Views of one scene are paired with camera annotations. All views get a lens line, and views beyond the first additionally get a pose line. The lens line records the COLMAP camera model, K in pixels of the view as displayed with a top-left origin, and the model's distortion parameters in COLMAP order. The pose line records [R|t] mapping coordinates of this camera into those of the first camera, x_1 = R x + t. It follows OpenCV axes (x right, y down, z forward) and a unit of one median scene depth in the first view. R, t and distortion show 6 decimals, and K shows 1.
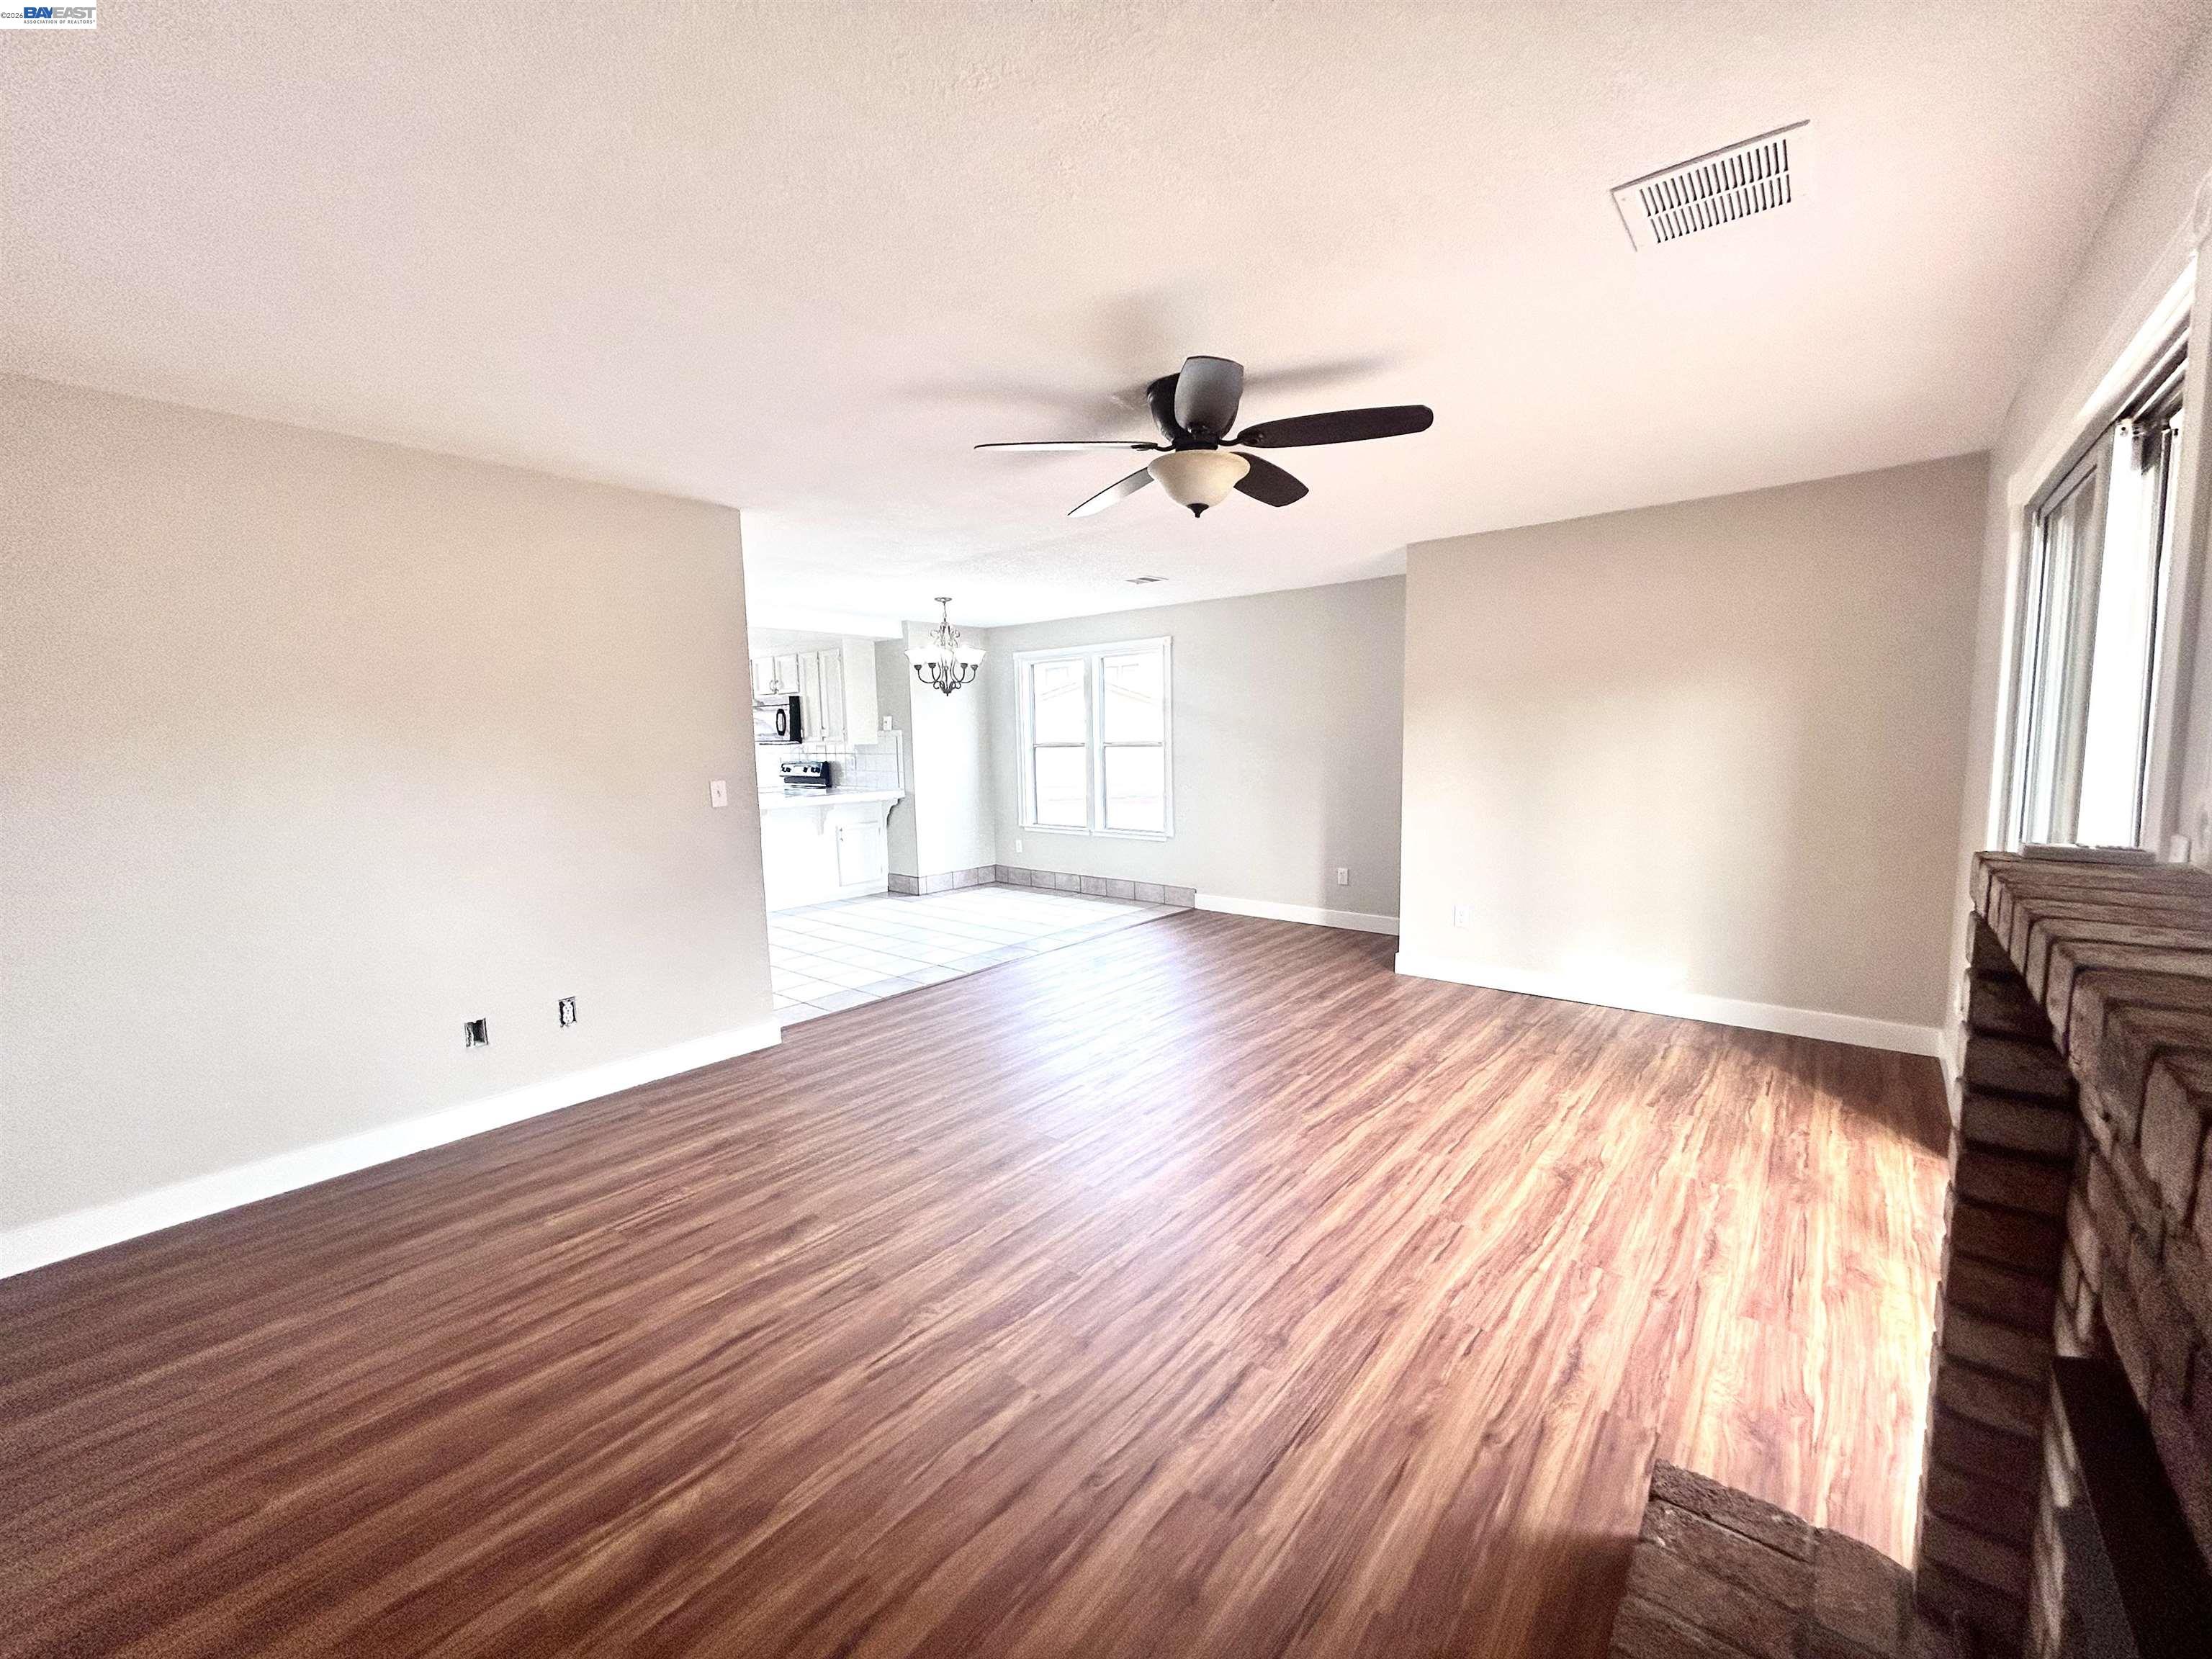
lens RADIAL K [[888.3, 0, 1105.9], [0, 888.3, 822.4], [0, 0, 1]] dist [0.001311, -0.000587]
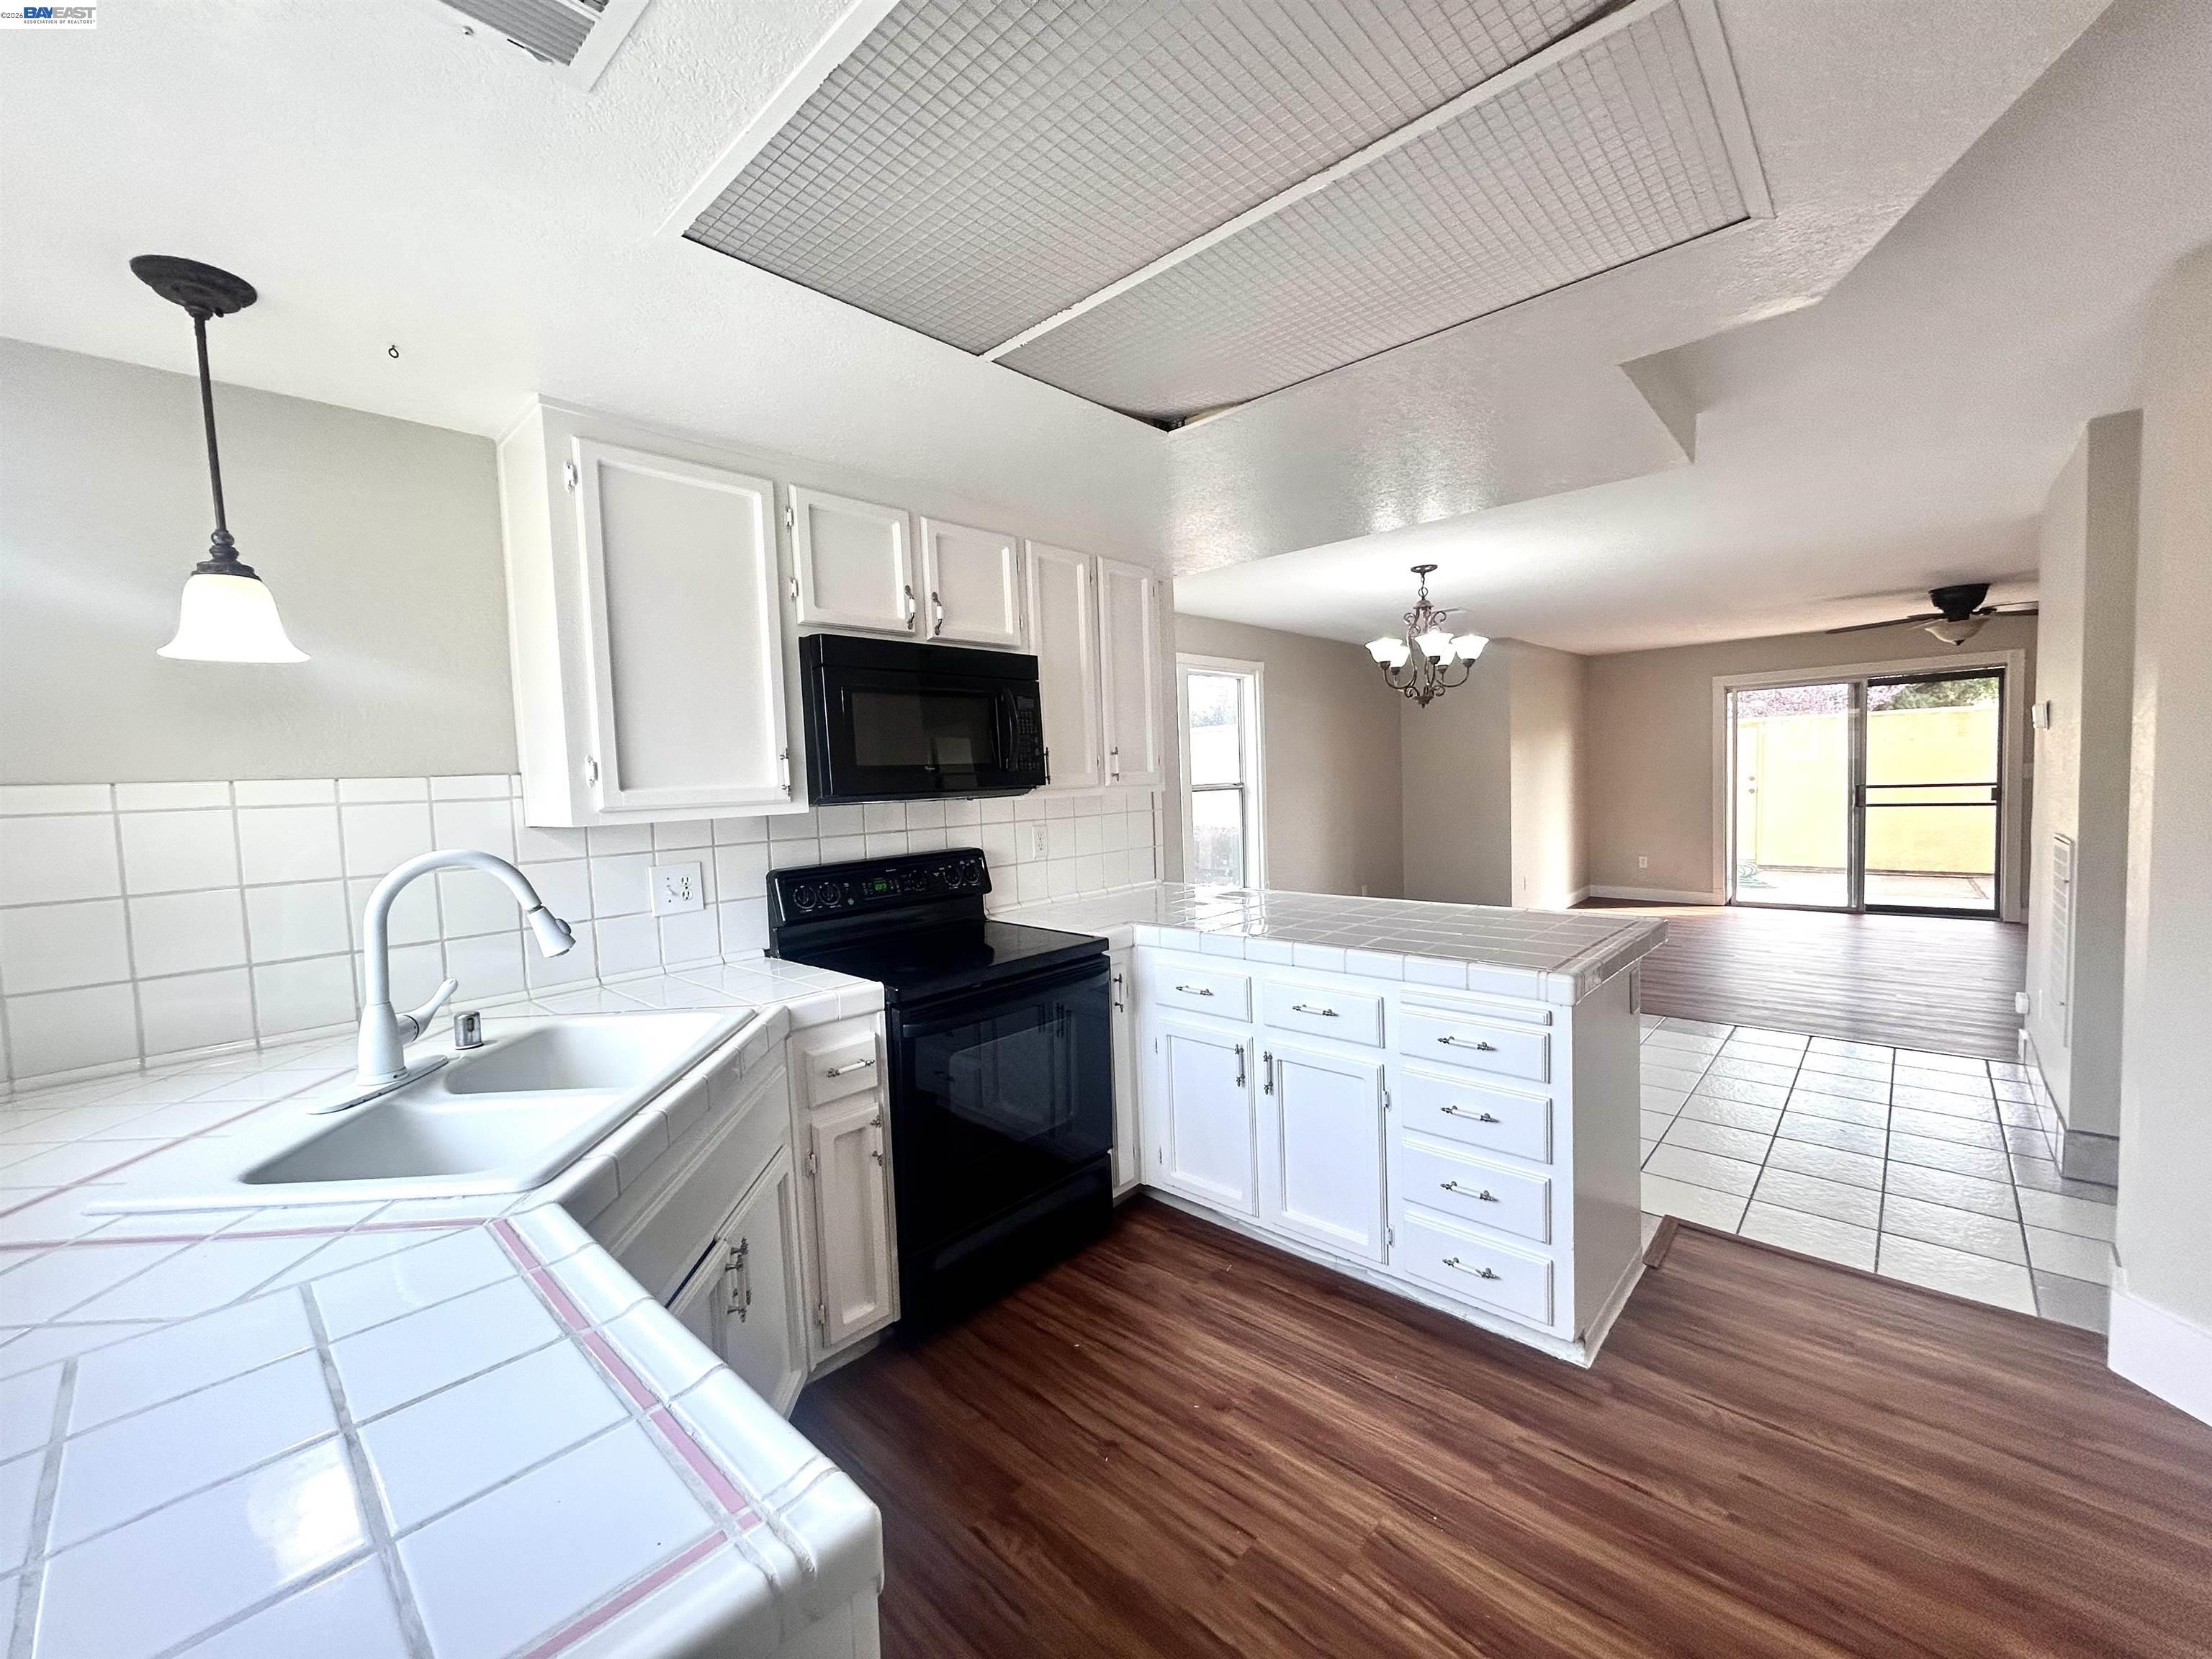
lens RADIAL K [[888.3, 0, 1101.1], [0, 888.3, 832.1], [0, 0, 1]] dist [0.001311, -0.000587]
pose [[0.050413, -0.046277, 0.997656, -2.147335], [0.135739, 0.989974, 0.039061, -0.260289], [-0.989461, 0.133452, 0.056189, 2.964617]]
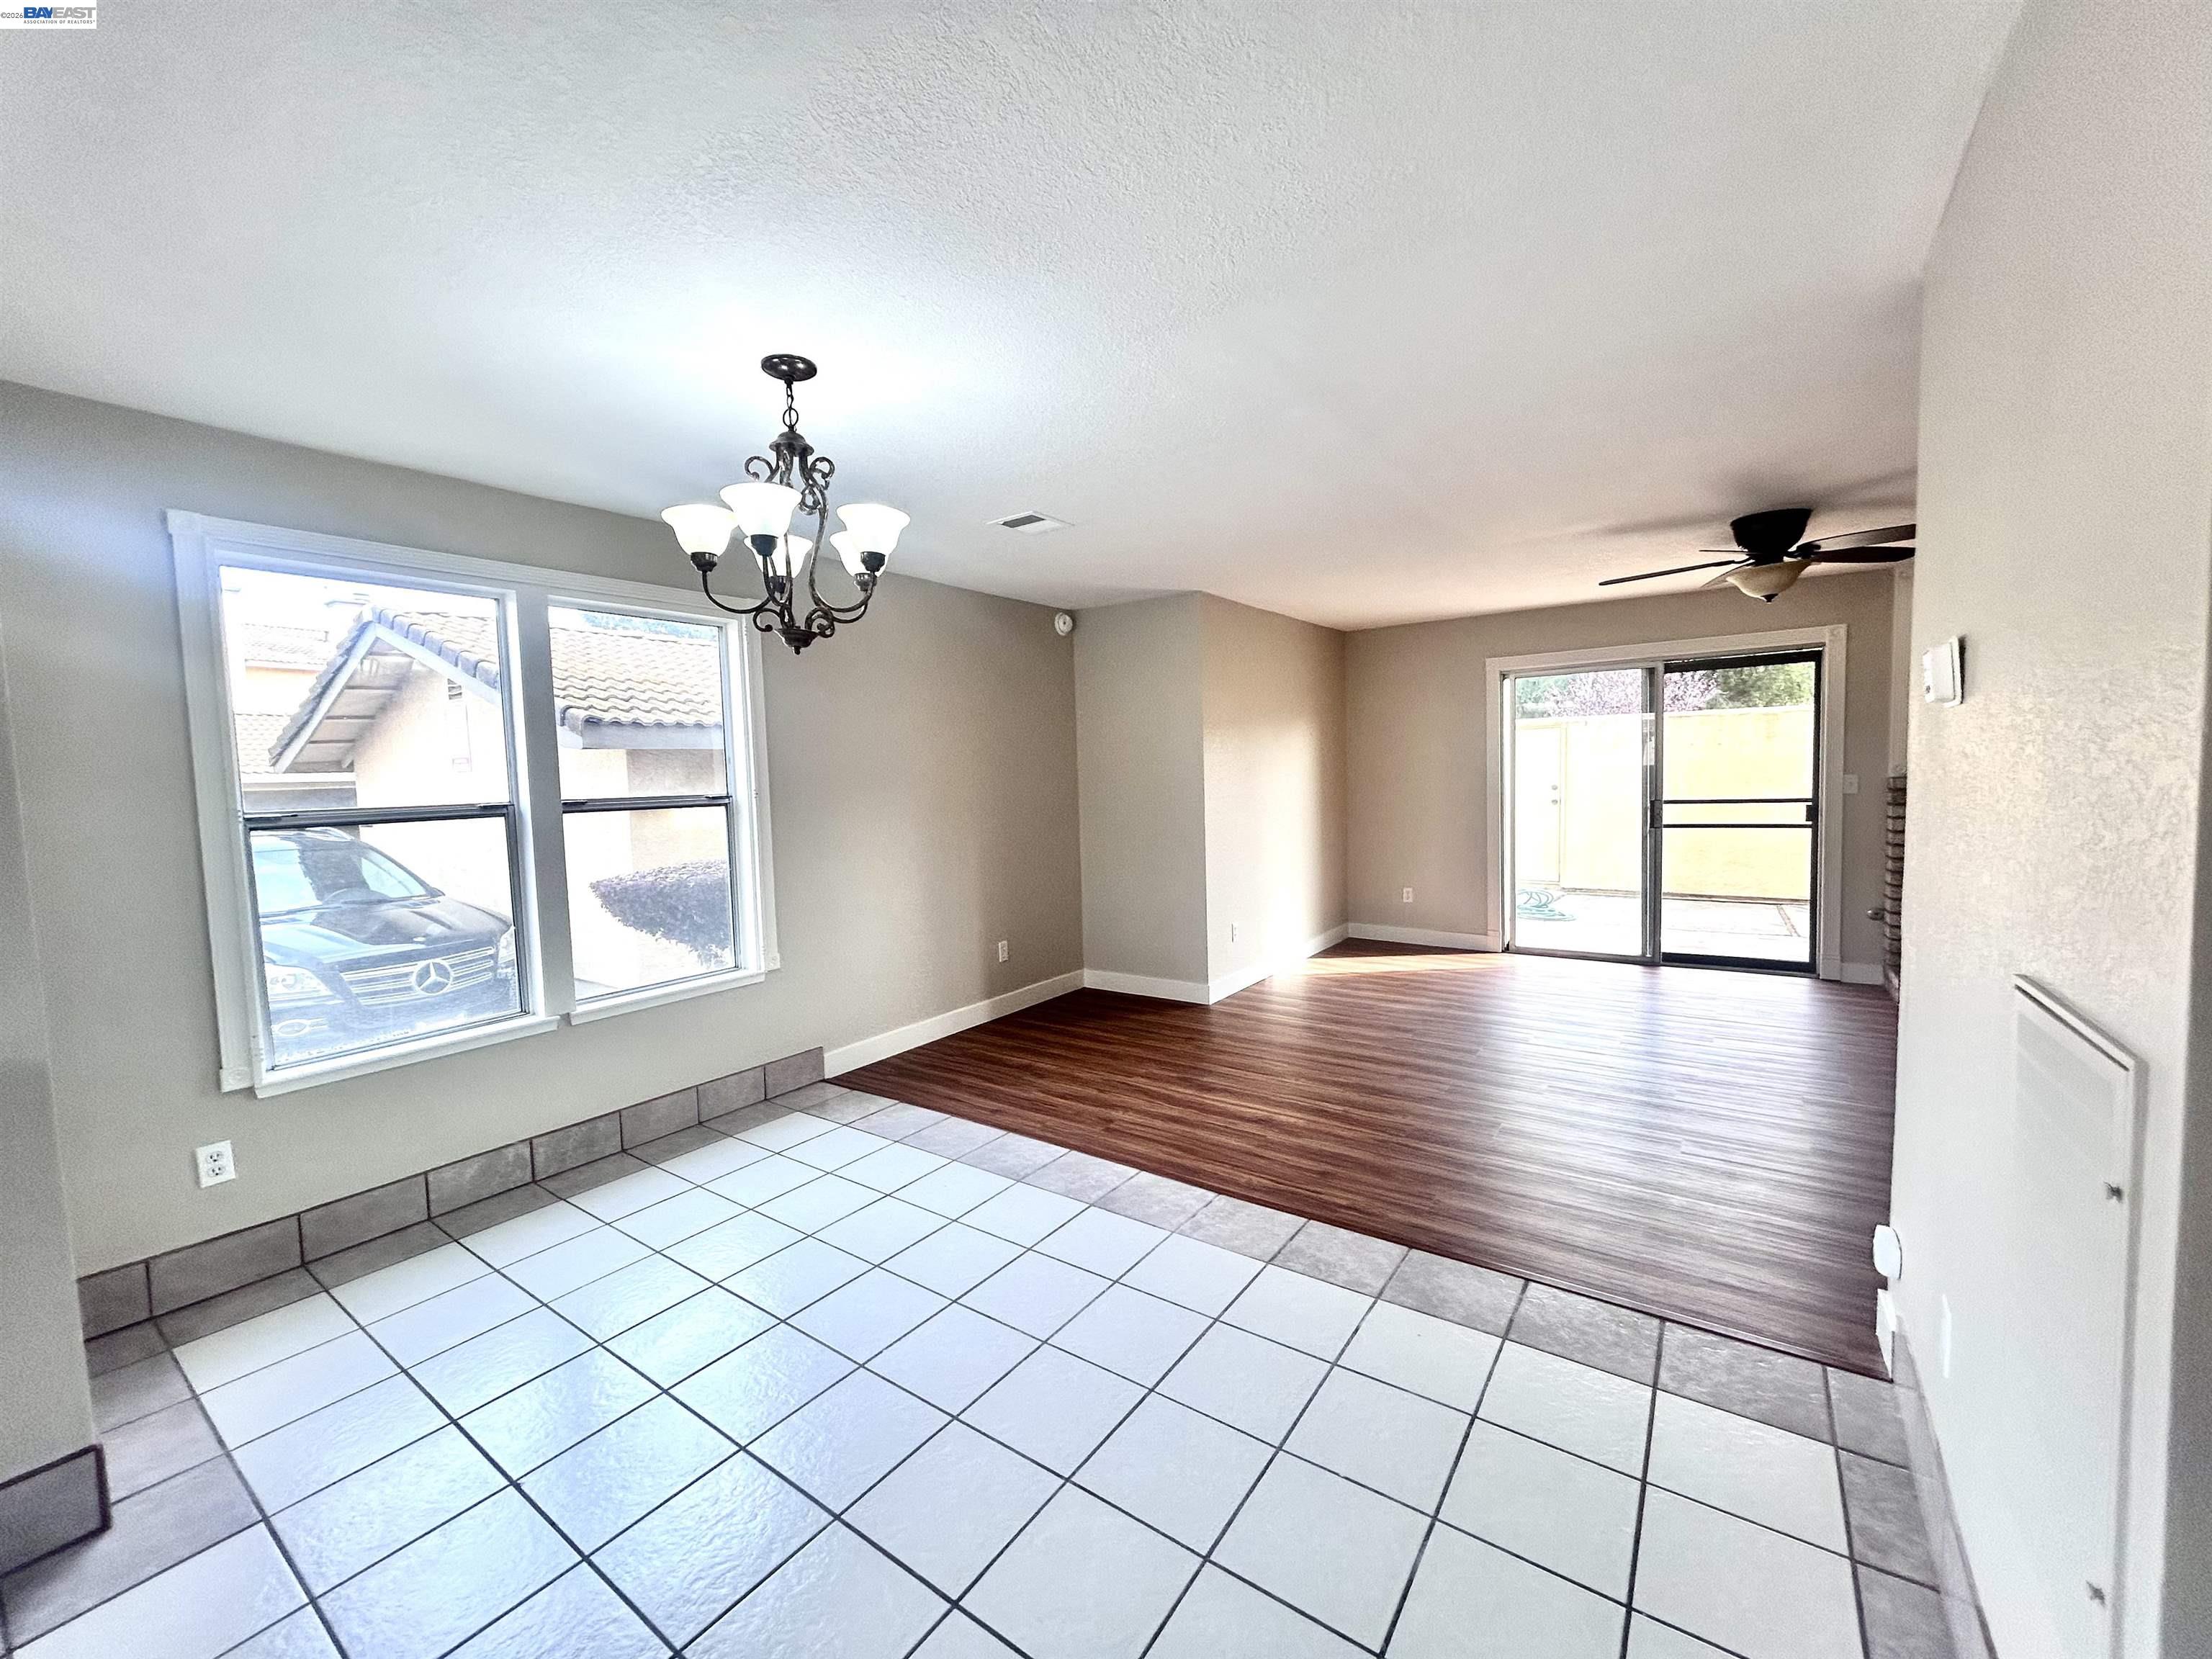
lens RADIAL K [[888.3, 0, 1109.2], [0, 888.3, 830.8], [0, 0, 1]] dist [0.001311, -0.000587]
pose [[-0.080106, -0.044244, 0.995804, -1.283069], [0.129394, 0.990100, 0.054399, -0.189490], [-0.988352, 0.133209, -0.073588, 2.222262]]
